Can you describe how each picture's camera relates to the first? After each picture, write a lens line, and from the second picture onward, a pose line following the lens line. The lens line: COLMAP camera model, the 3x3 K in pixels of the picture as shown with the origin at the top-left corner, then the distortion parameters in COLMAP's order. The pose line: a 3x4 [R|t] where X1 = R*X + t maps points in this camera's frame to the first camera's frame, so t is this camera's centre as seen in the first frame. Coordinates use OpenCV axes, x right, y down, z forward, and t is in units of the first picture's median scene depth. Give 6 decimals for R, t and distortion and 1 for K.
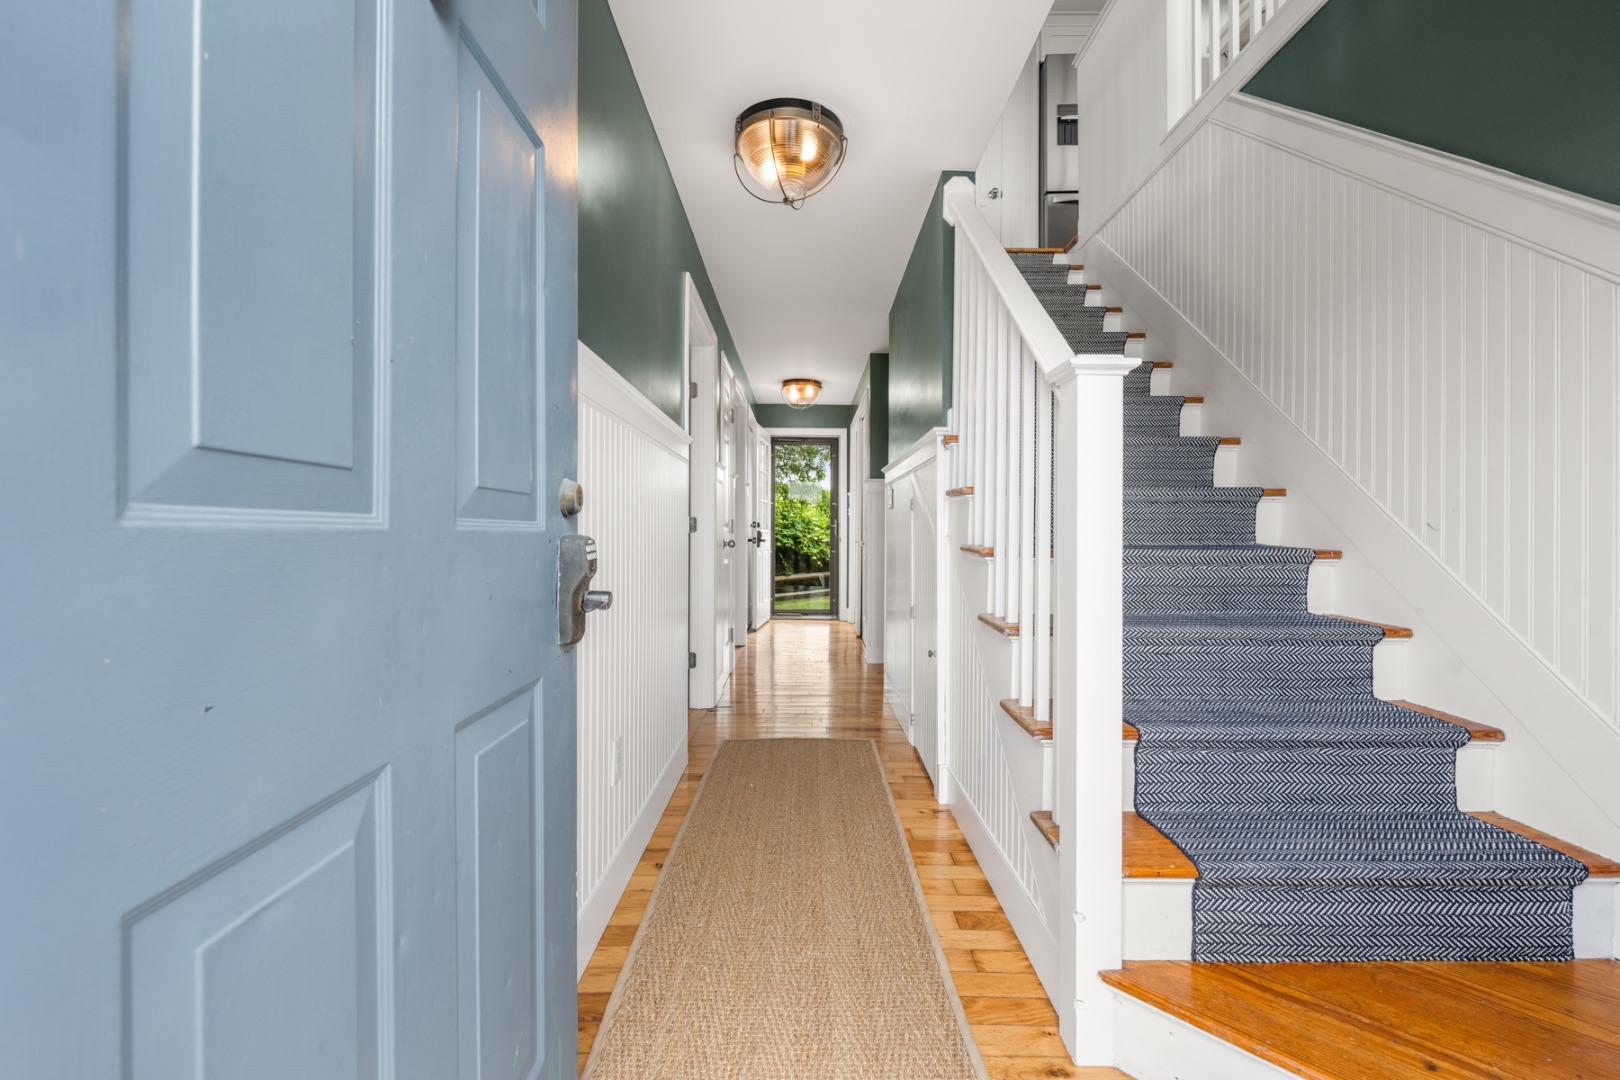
lens RADIAL K [[679.8, 0, 811.4], [0, 679.8, 522.4], [0, 0, 1]] dist [-0.000687, -0.000240]
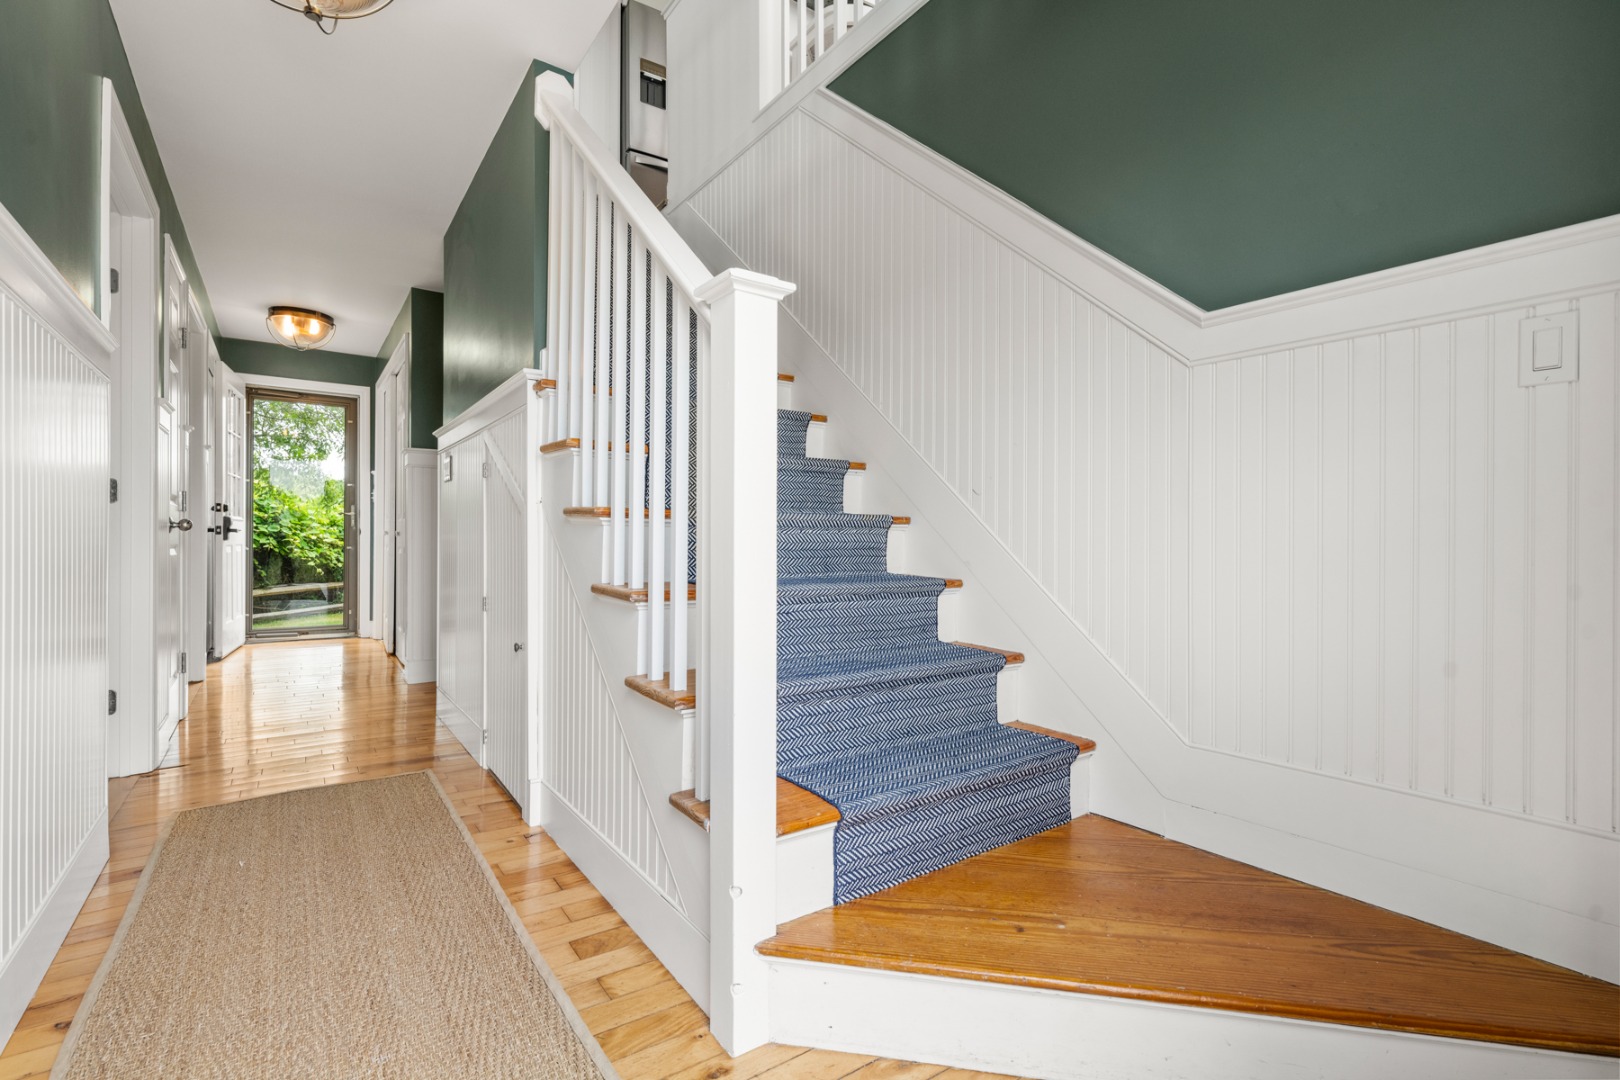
lens RADIAL K [[738.5, 0, 807.0], [0, 738.5, 534.4], [0, 0, 1]] dist [0.001580, -0.000104]
pose [[0.820703, 0.001755, 0.571352, -0.049054], [-0.004602, 0.999983, 0.003539, 0.056875], [-0.571336, -0.005534, 0.820697, 0.080194]]
